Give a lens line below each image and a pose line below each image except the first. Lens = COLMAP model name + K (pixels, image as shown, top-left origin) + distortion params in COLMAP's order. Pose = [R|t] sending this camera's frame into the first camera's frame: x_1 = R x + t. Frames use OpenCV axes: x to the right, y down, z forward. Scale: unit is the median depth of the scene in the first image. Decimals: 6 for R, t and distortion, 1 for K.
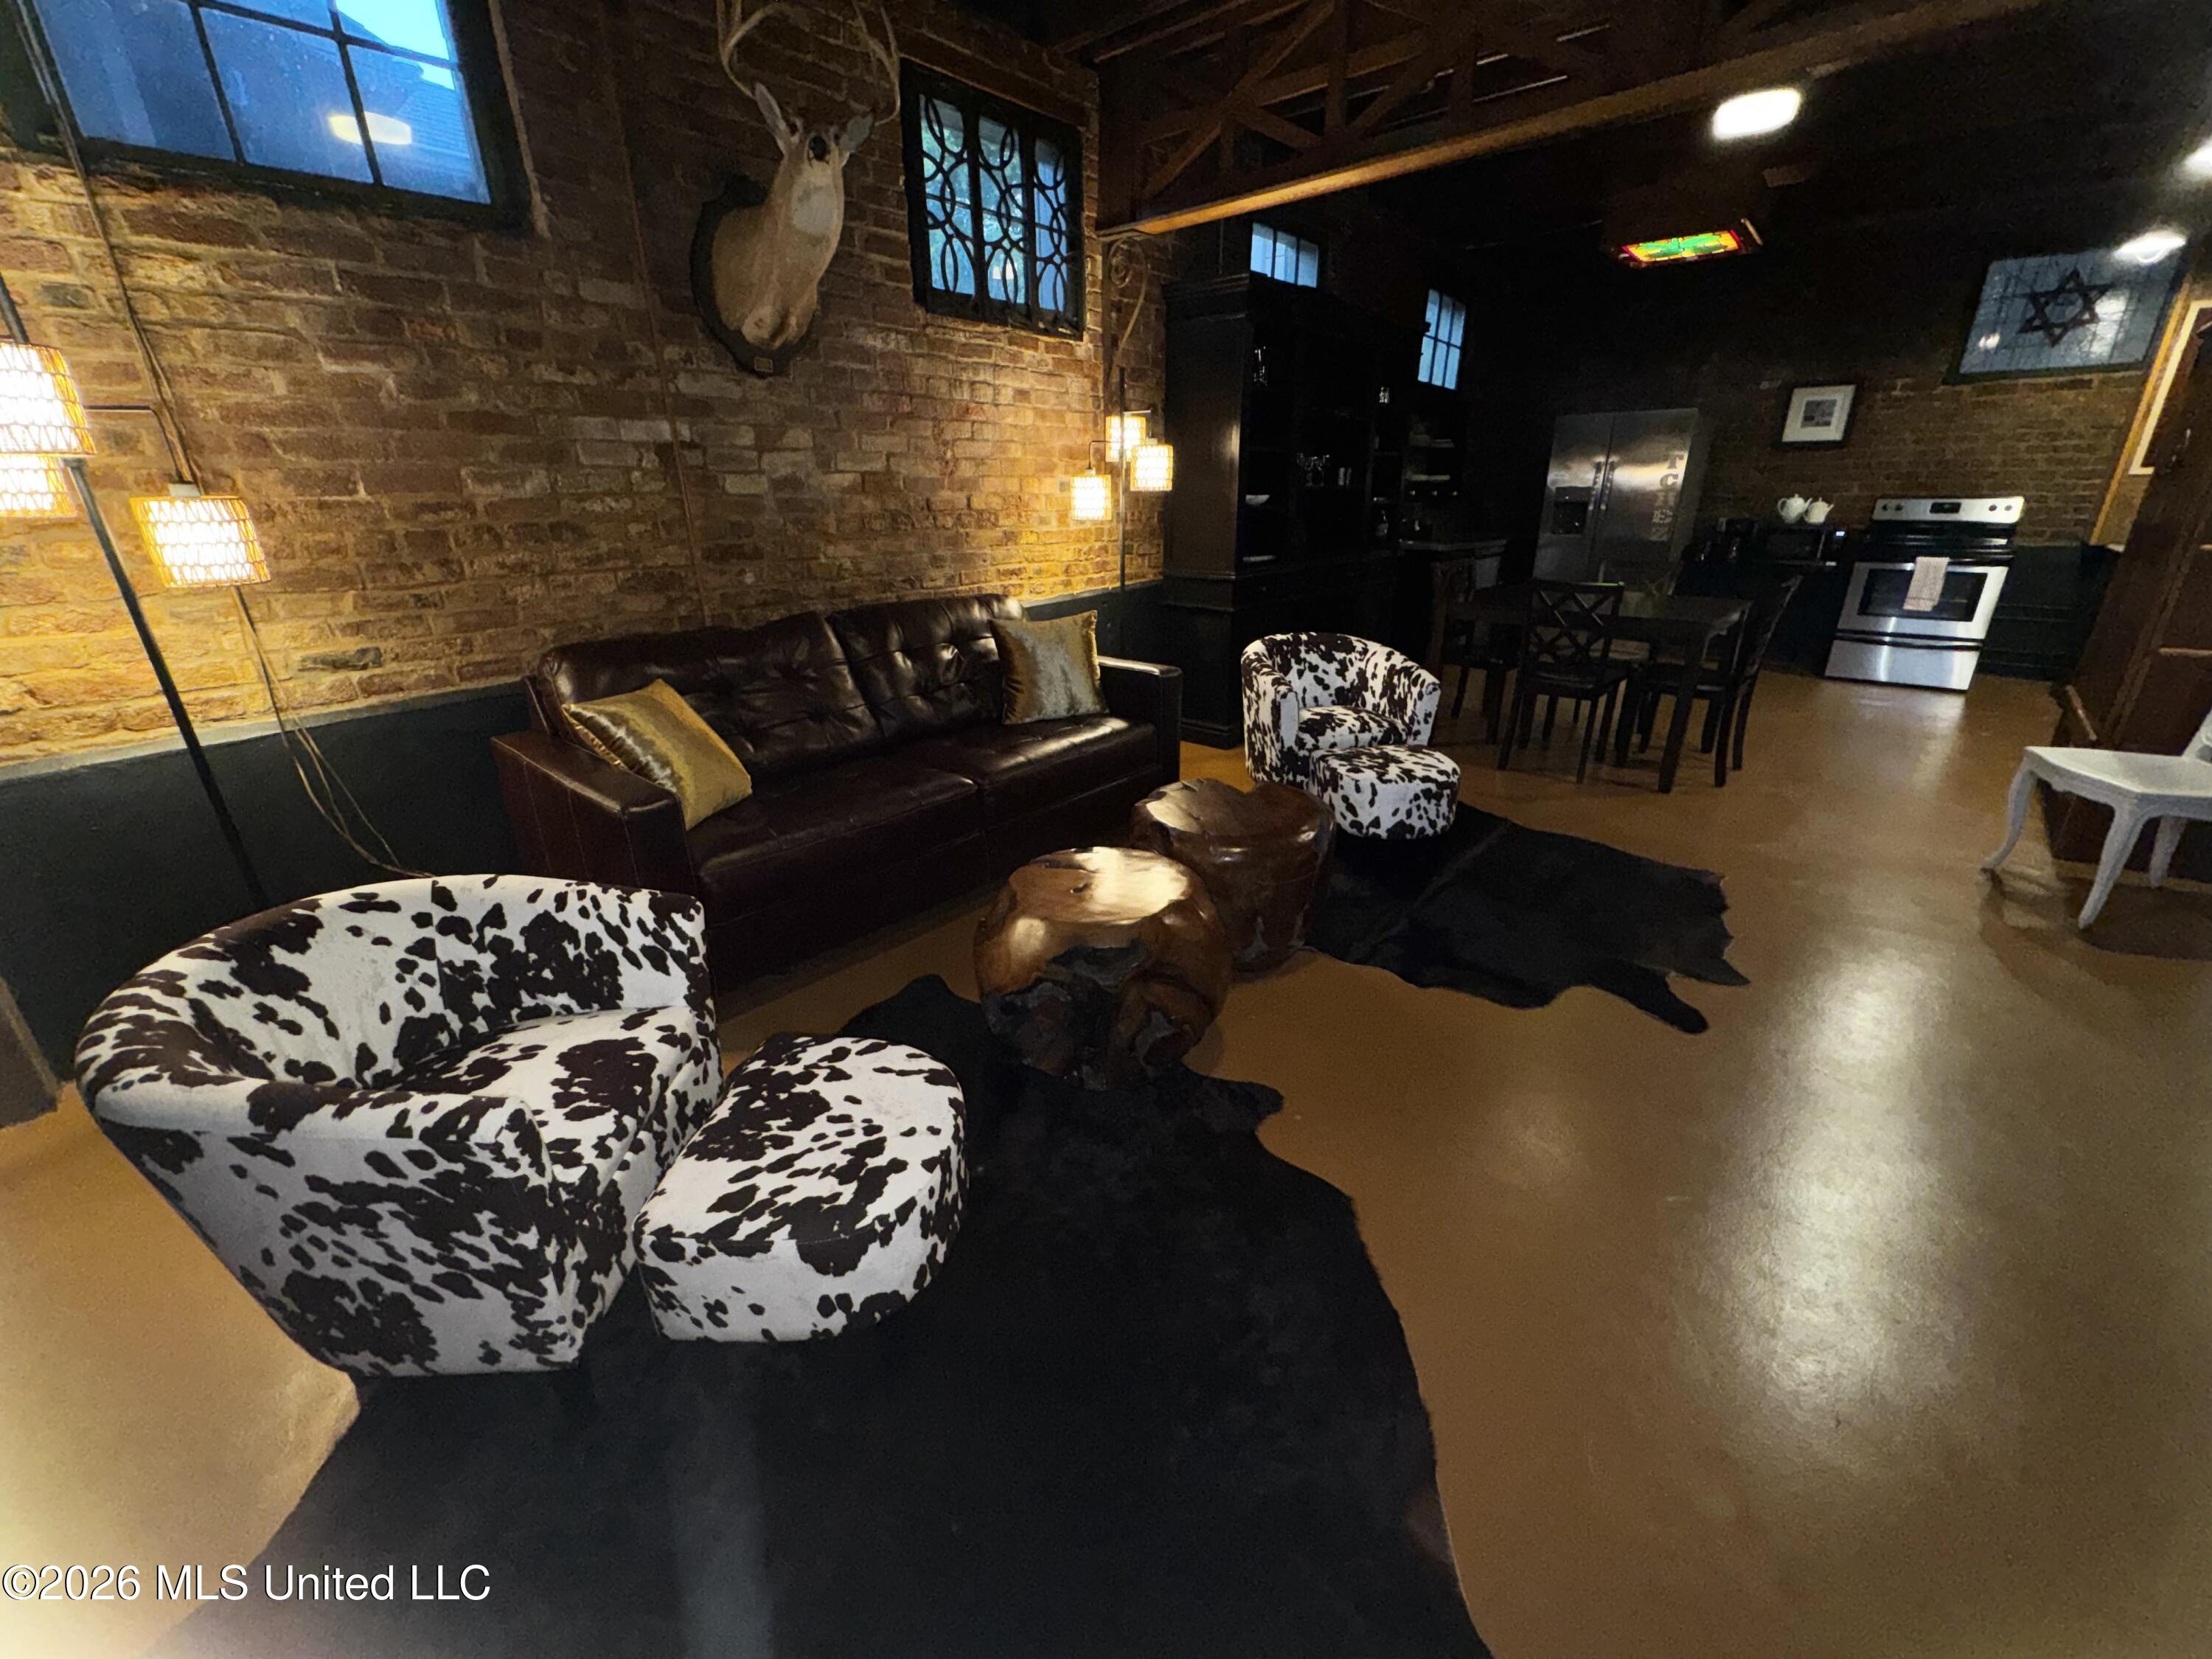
lens RADIAL K [[883.8, 0, 1099.5], [0, 883.8, 834.3], [0, 0, 1]] dist [0.001646, -0.000101]
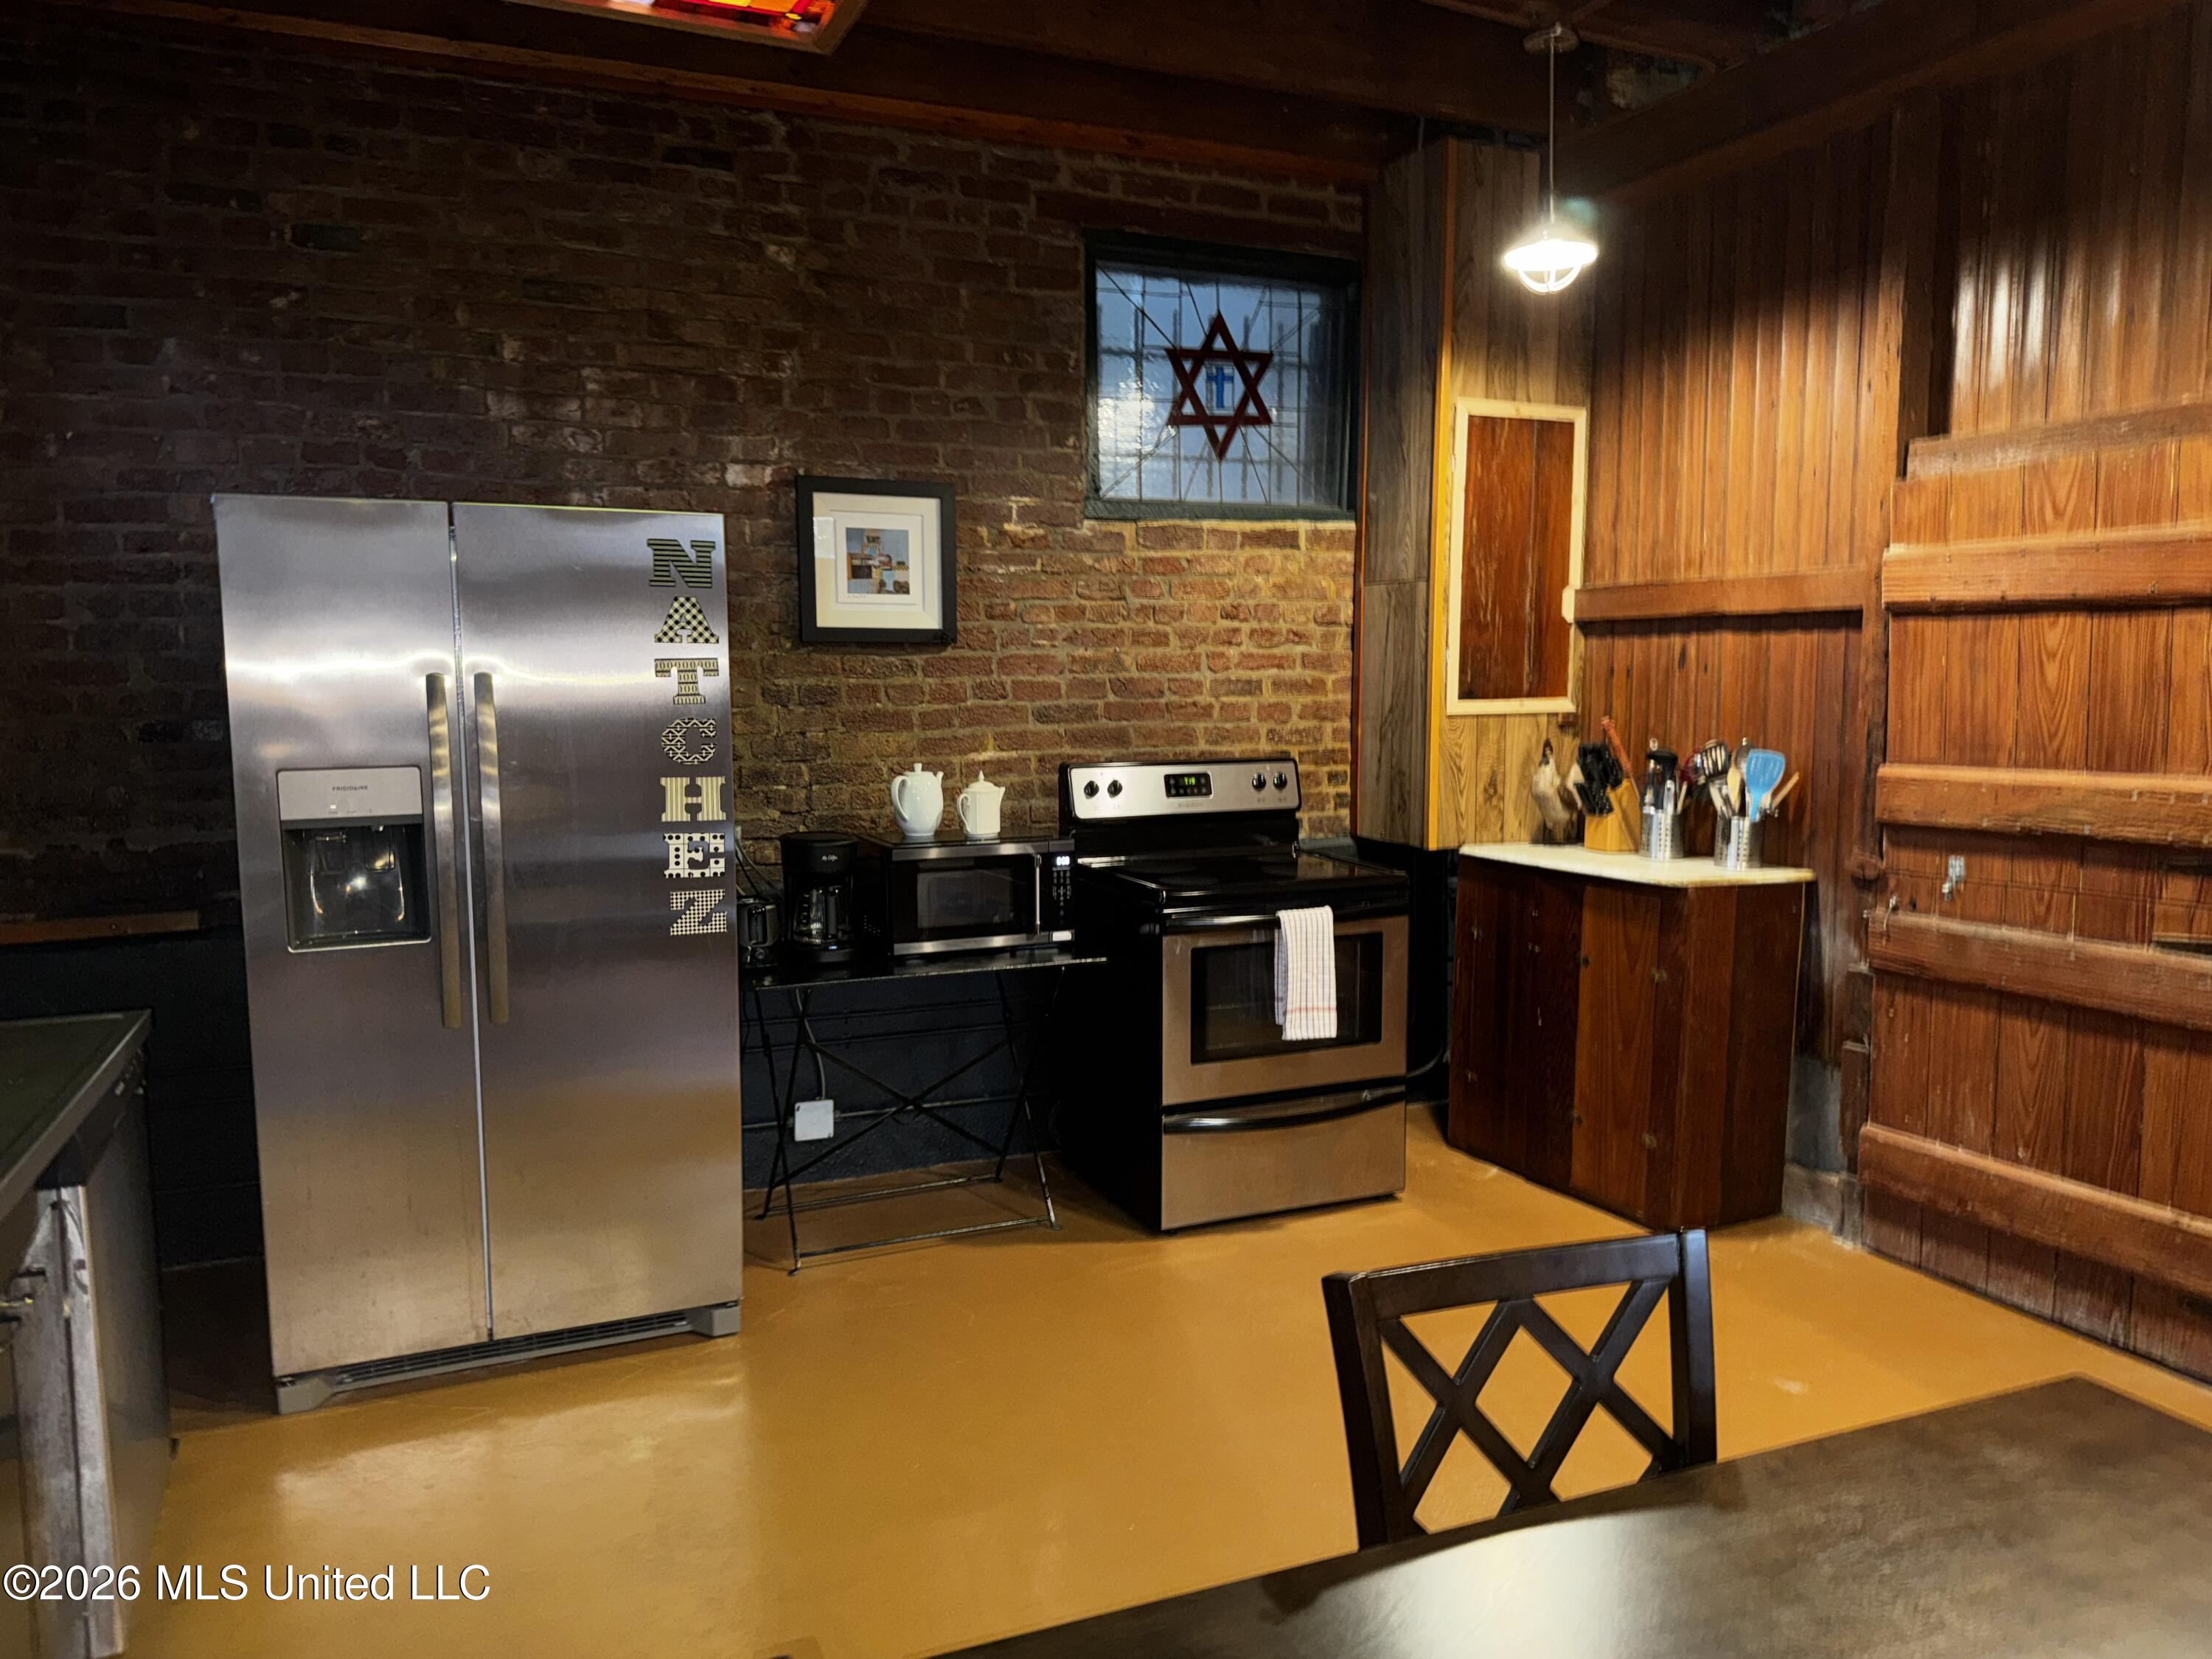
lens RADIAL K [[1559.5, 0, 1107.8], [0, 1559.5, 846.0], [0, 0, 1]] dist [0.013039, 0.000464]
pose [[0.384920, -0.091562, 0.918397, 0.245814], [0.344727, 0.937315, -0.051035, -0.314169], [-0.856154, 0.336240, 0.392355, 0.743808]]
